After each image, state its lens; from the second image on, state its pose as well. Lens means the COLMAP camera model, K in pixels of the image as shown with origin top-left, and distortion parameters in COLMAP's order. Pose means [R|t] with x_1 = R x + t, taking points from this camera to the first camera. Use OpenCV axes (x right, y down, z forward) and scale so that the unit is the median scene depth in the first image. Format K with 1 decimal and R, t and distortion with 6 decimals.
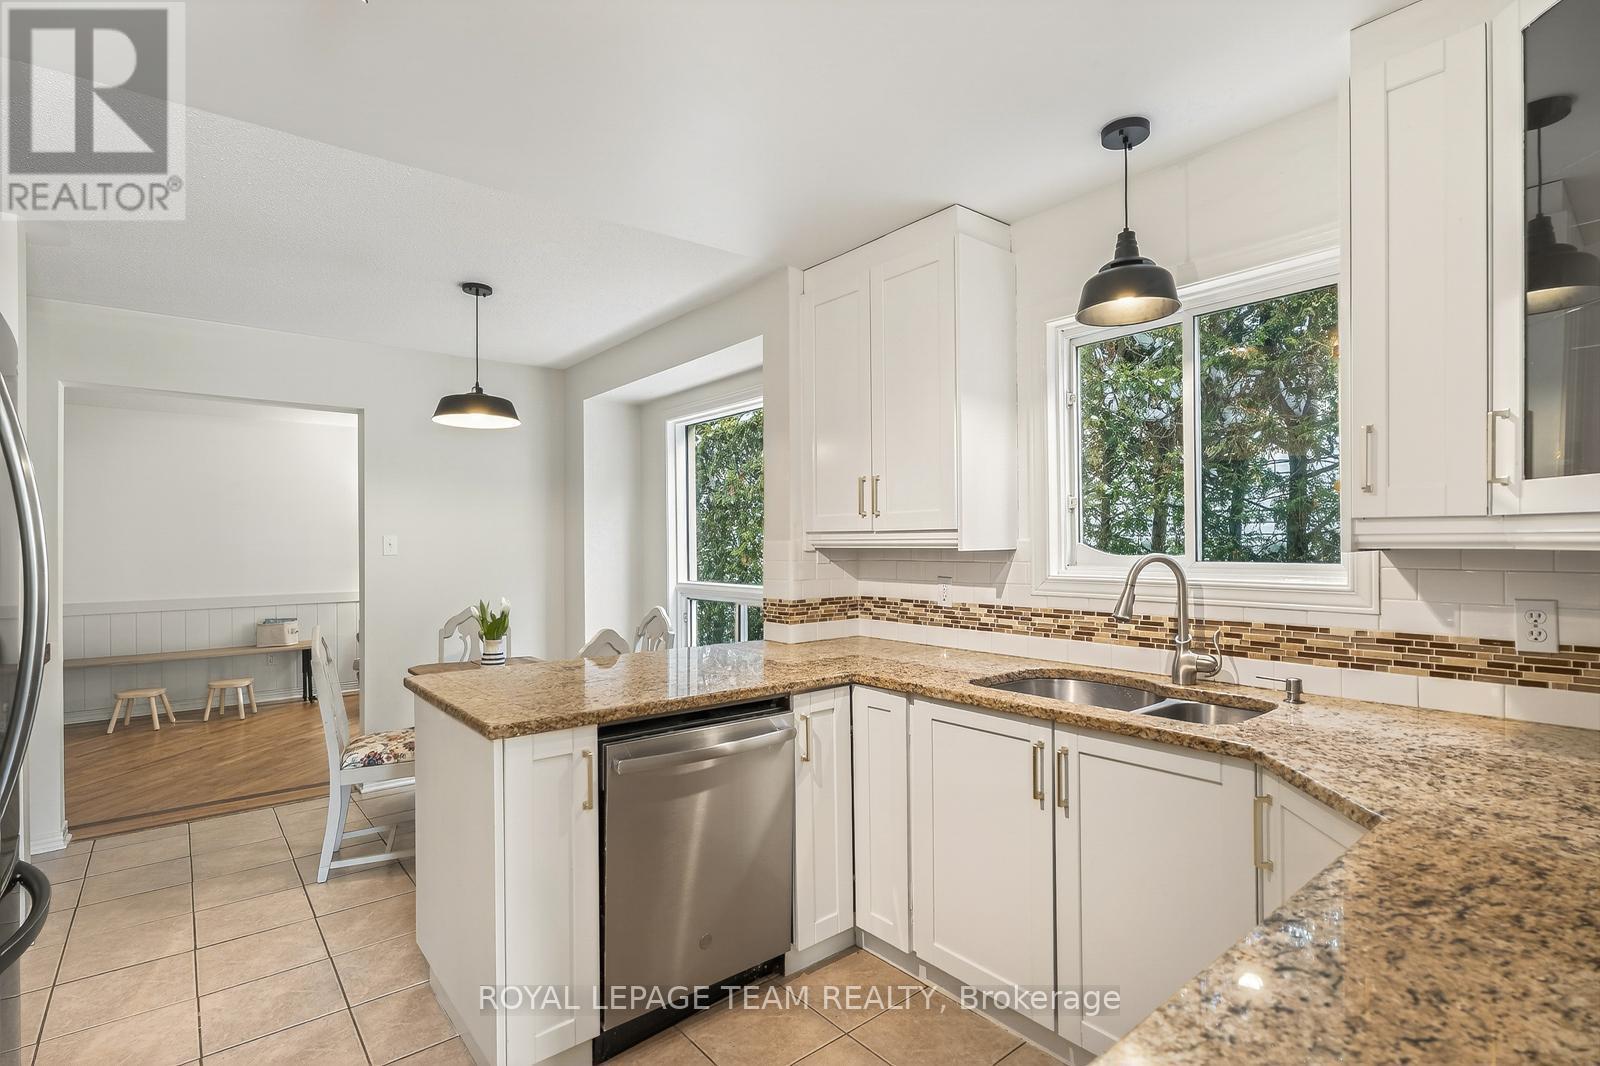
lens RADIAL K [[760.7, 0, 798.3], [0, 760.7, 554.8], [0, 0, 1]] dist [0.001366, -0.000457]
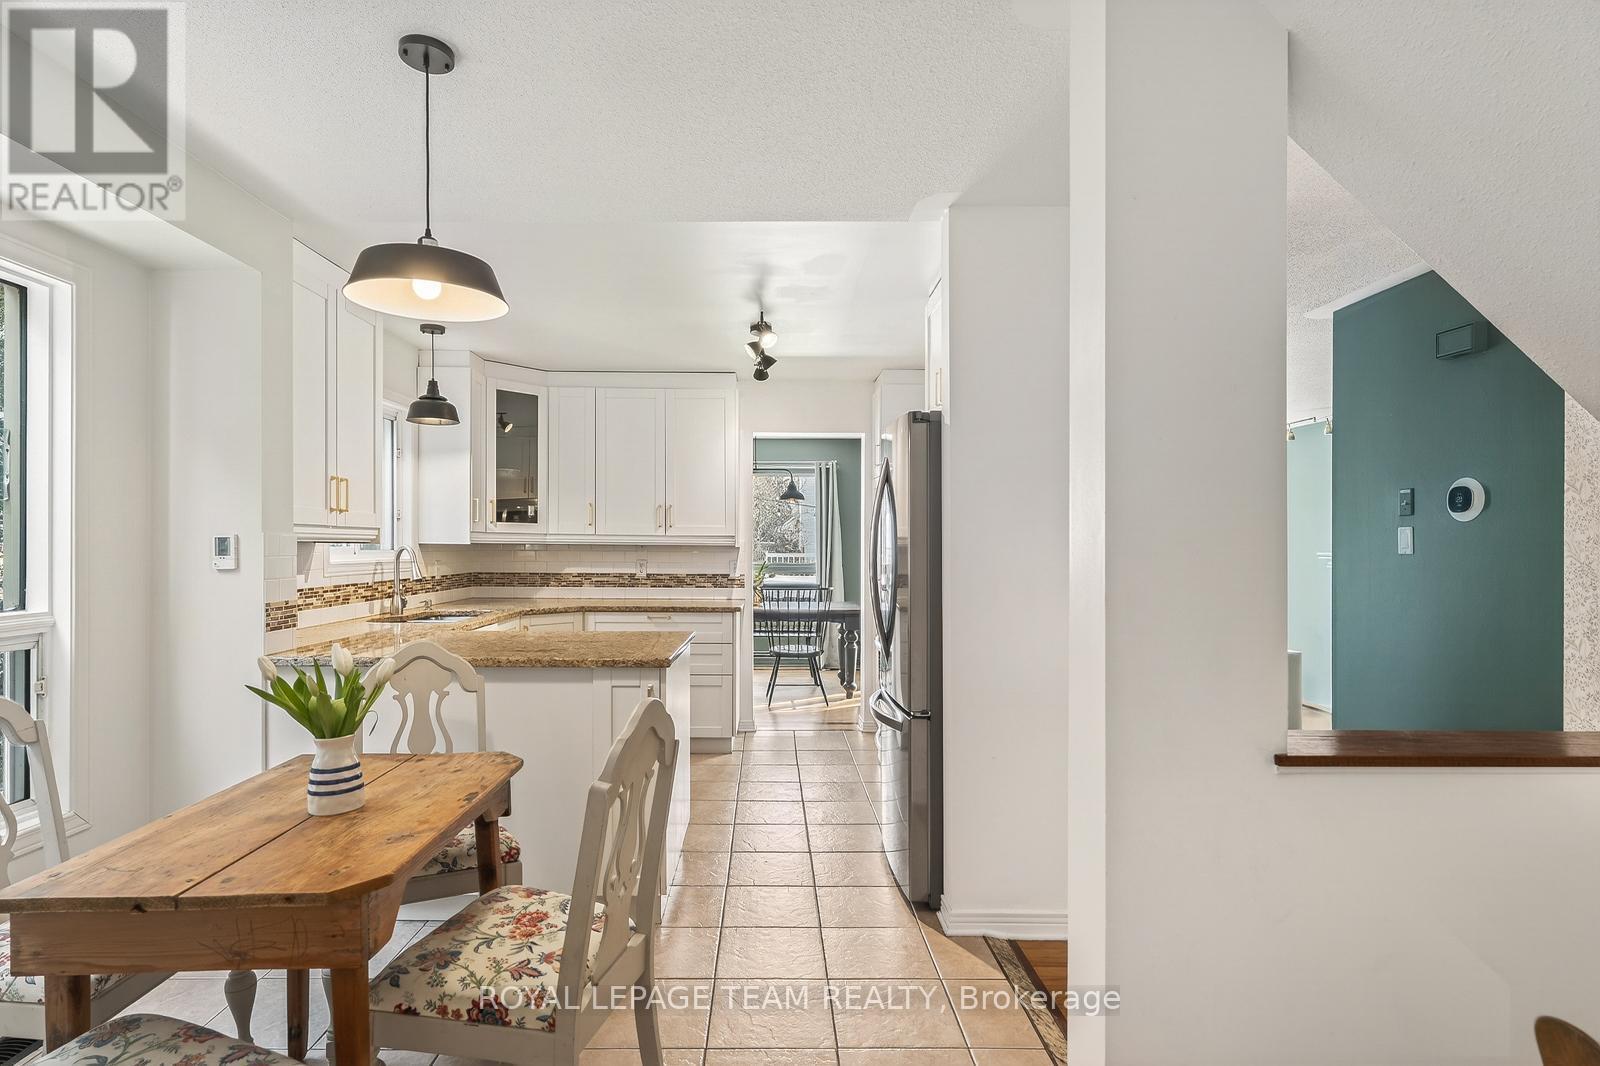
lens RADIAL K [[810.4, 0, 776.5], [0, 810.4, 556.9], [0, 0, 1]] dist [0.001325, -0.000492]
pose [[-0.785514, -0.004402, 0.618828, -1.359046], [0.012160, 0.999672, 0.022546, -0.006108], [-0.618724, 0.025235, -0.785203, 1.839276]]
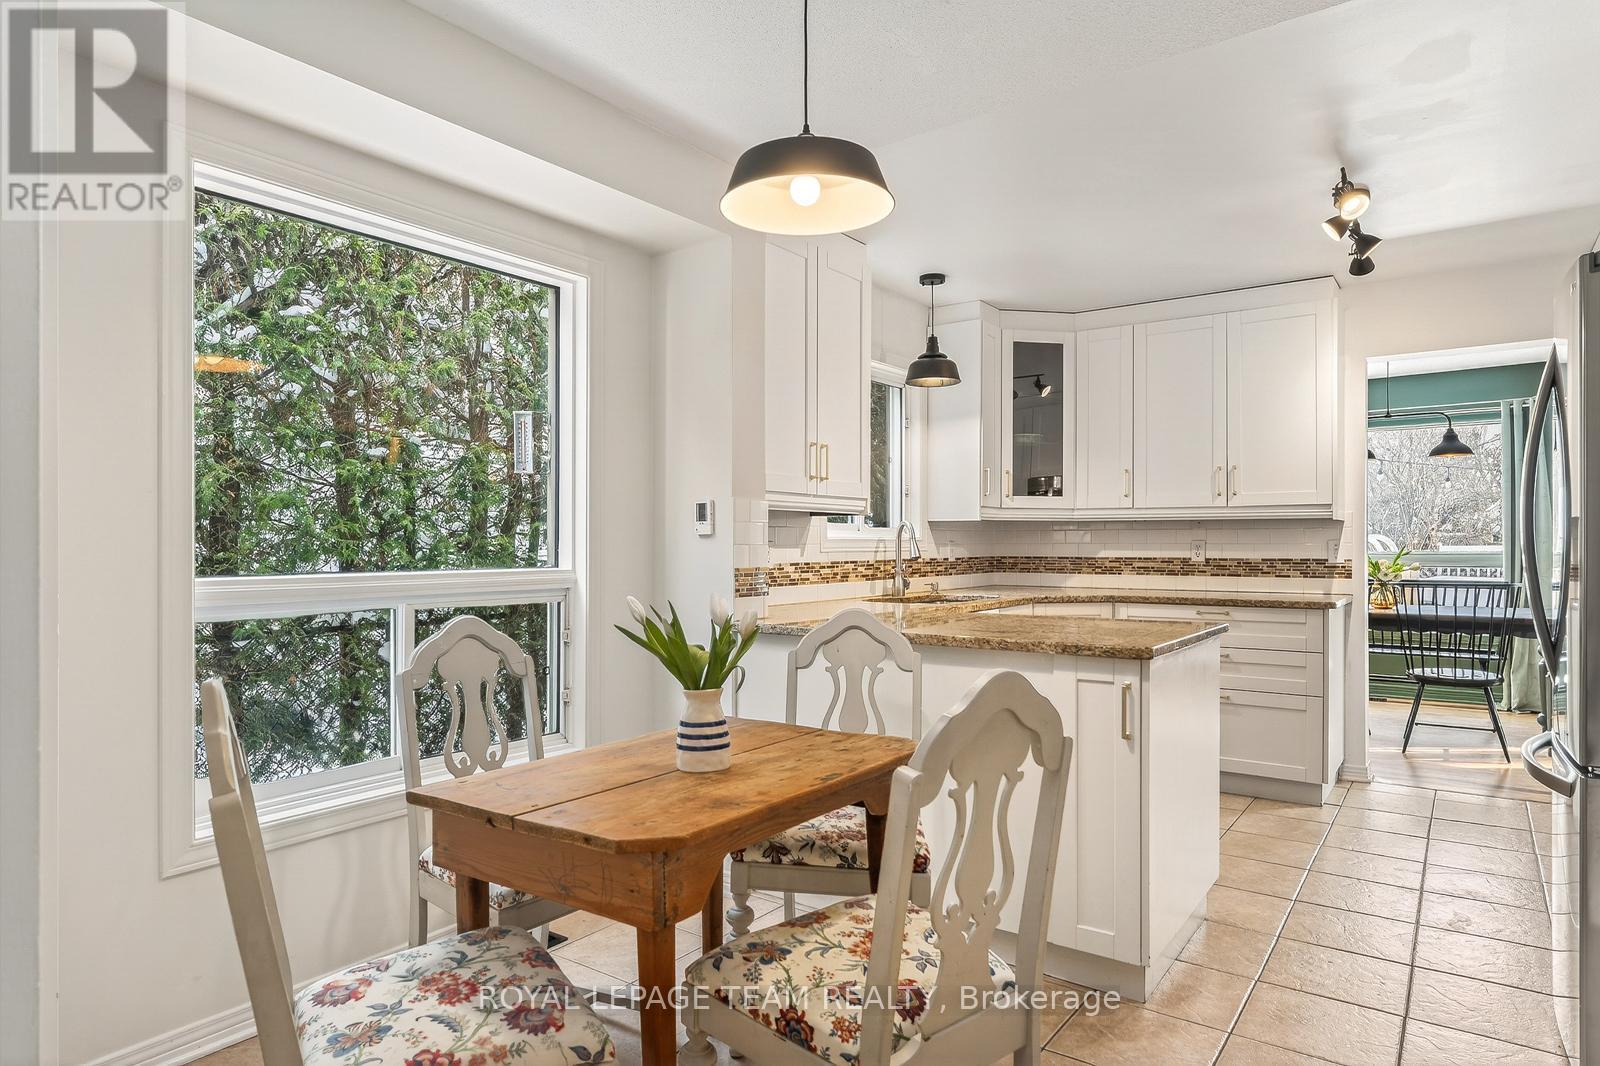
lens RADIAL K [[929.3, 0, 800.4], [0, 929.3, 562.3], [0, 0, 1]] dist [-0.013458, 0.000903]
pose [[-0.262618, -0.009164, 0.964856, -1.367048], [0.021306, 0.999656, 0.015294, 0.050790], [-0.964665, 0.024573, -0.262333, 1.636787]]
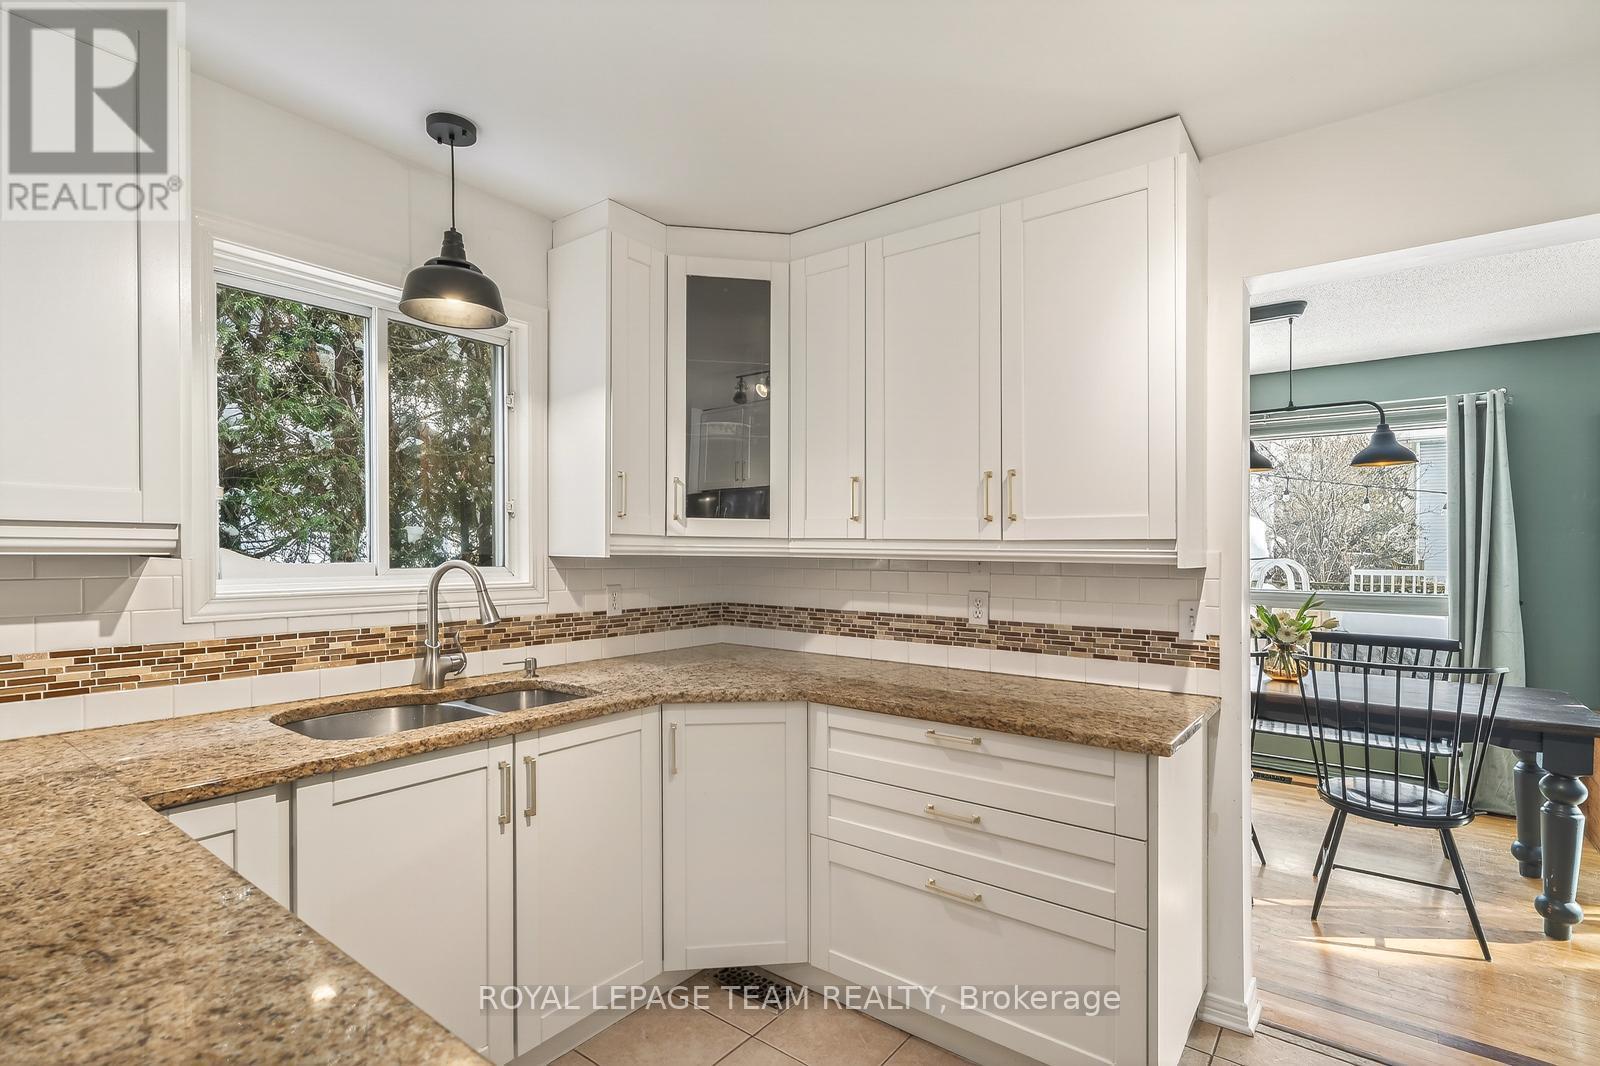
lens RADIAL K [[760.7, 0, 798.3], [0, 760.7, 554.8], [0, 0, 1]] dist [0.001366, -0.000457]
pose [[-0.245317, 0.003306, 0.969437, -0.552357], [0.010931, 0.999940, -0.000644, -0.002317], [-0.969381, 0.010439, -0.245338, 0.716583]]
